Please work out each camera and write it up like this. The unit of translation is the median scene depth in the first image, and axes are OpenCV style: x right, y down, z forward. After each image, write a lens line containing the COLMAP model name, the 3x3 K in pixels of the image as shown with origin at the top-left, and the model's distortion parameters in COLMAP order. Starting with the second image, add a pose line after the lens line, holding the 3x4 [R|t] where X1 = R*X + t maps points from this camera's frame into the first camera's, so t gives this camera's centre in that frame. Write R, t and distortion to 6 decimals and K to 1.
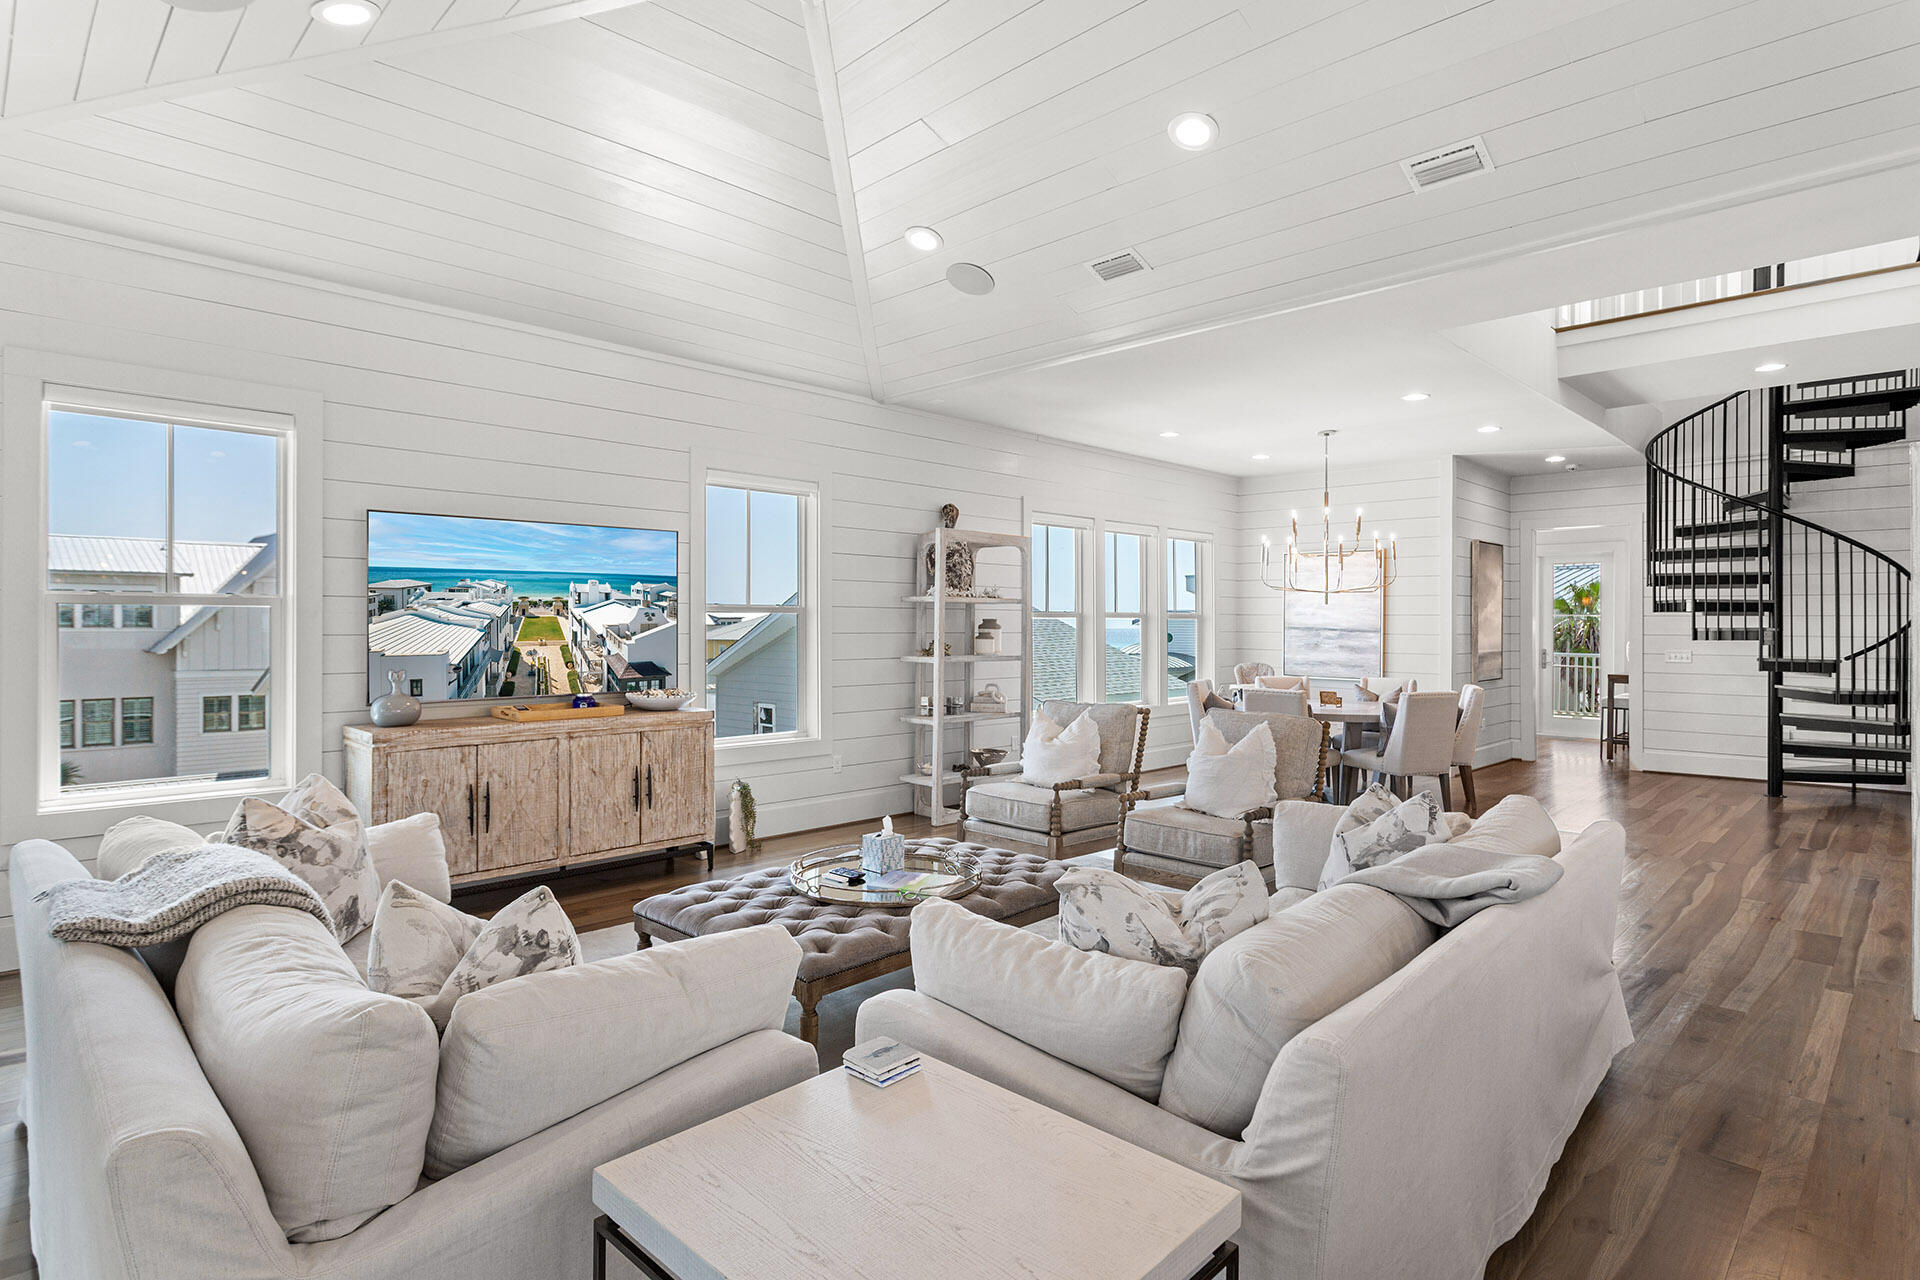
lens RADIAL K [[1008.5, 0, 955.8], [0, 1008.5, 642.1], [0, 0, 1]] dist [-0.007792, 0.000858]
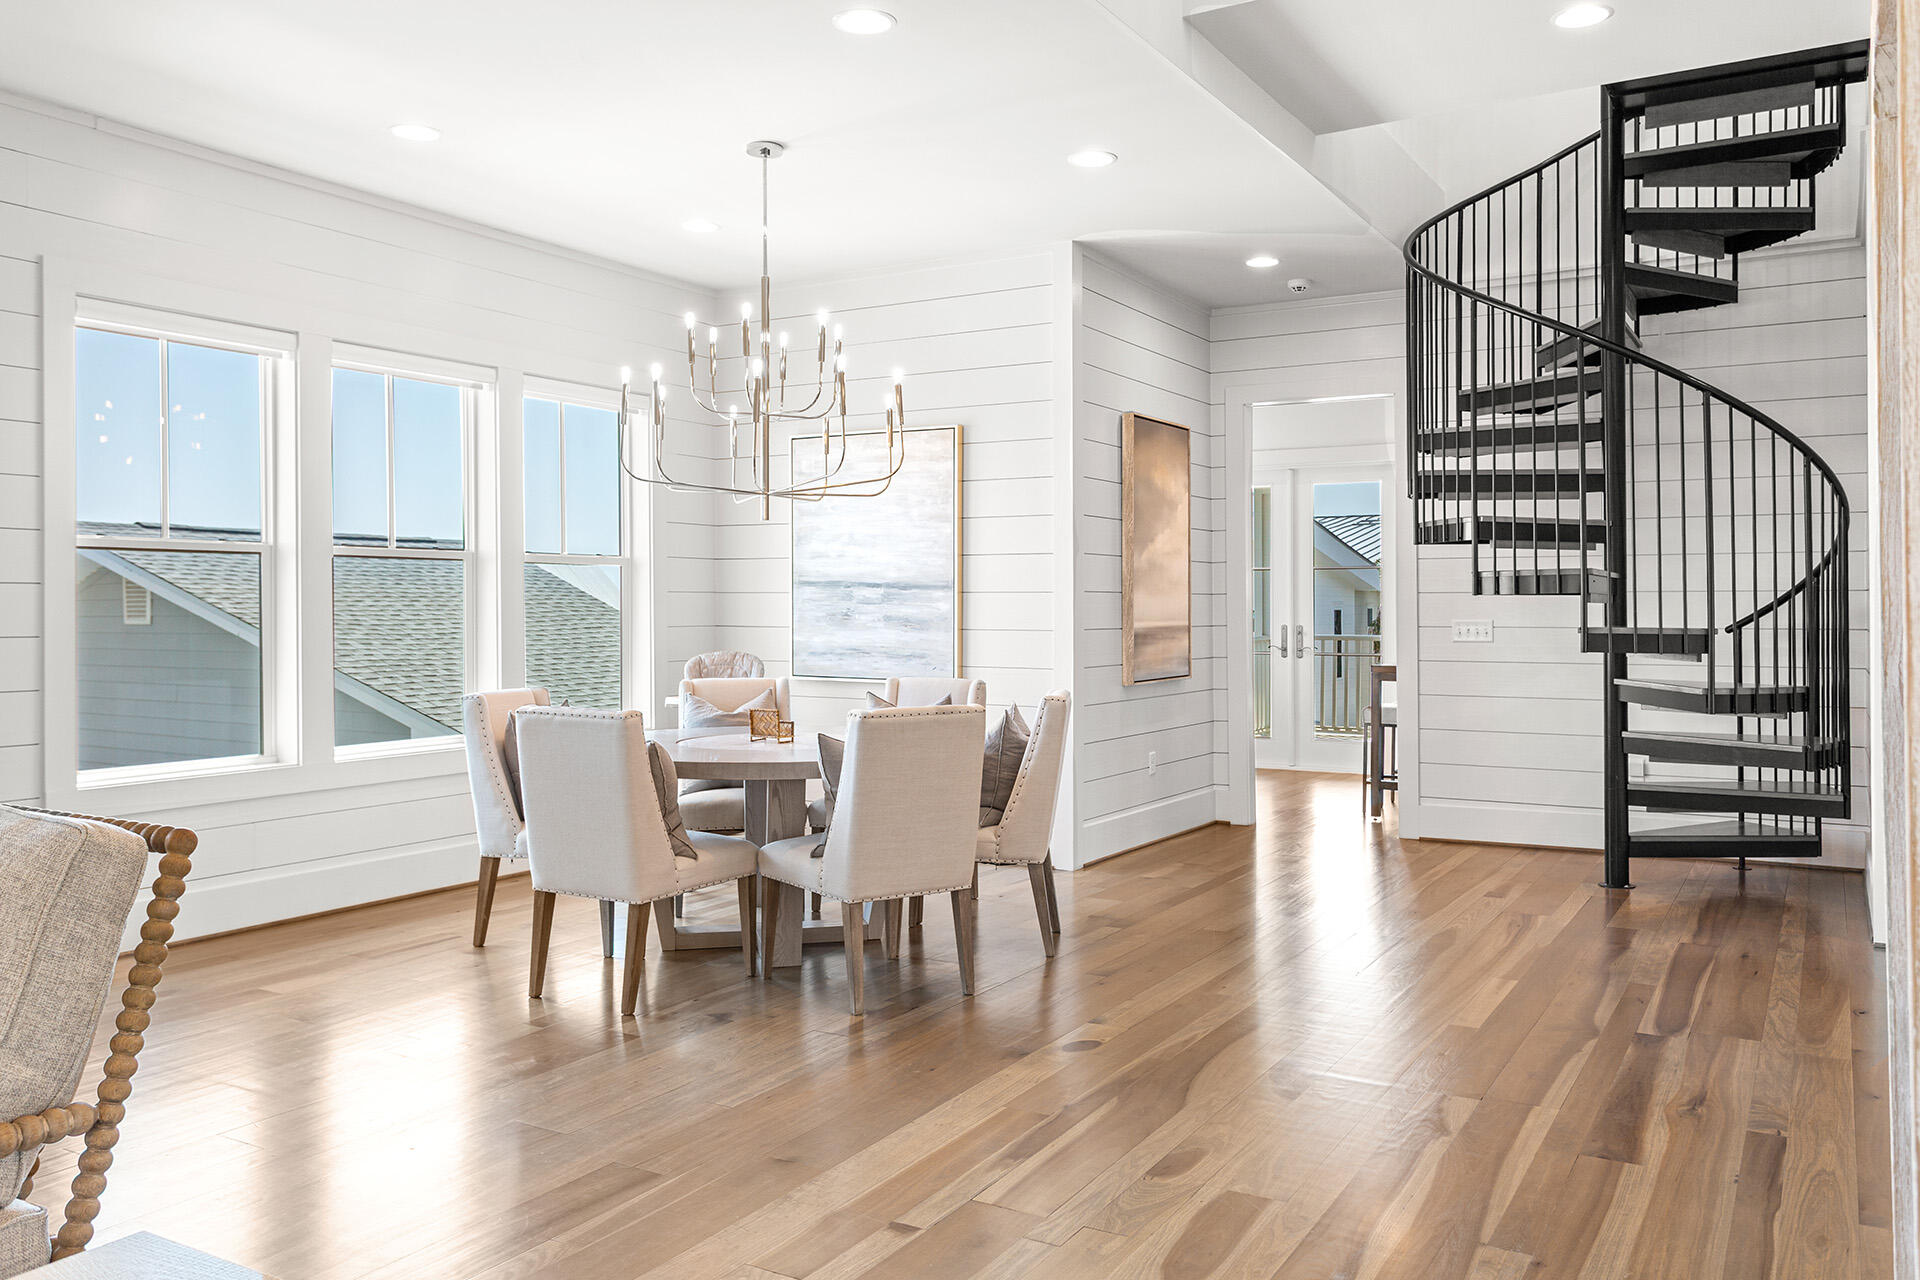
lens RADIAL K [[1521.2, 0, 960.0], [0, 1521.2, 629.1], [0, 0, 1]] dist [0.018854, -0.027345]
pose [[0.968041, -0.008238, 0.250658, 0.271487], [0.008677, 0.999962, -0.000646, 0.013151], [-0.250643, 0.002800, 0.968075, 0.296117]]
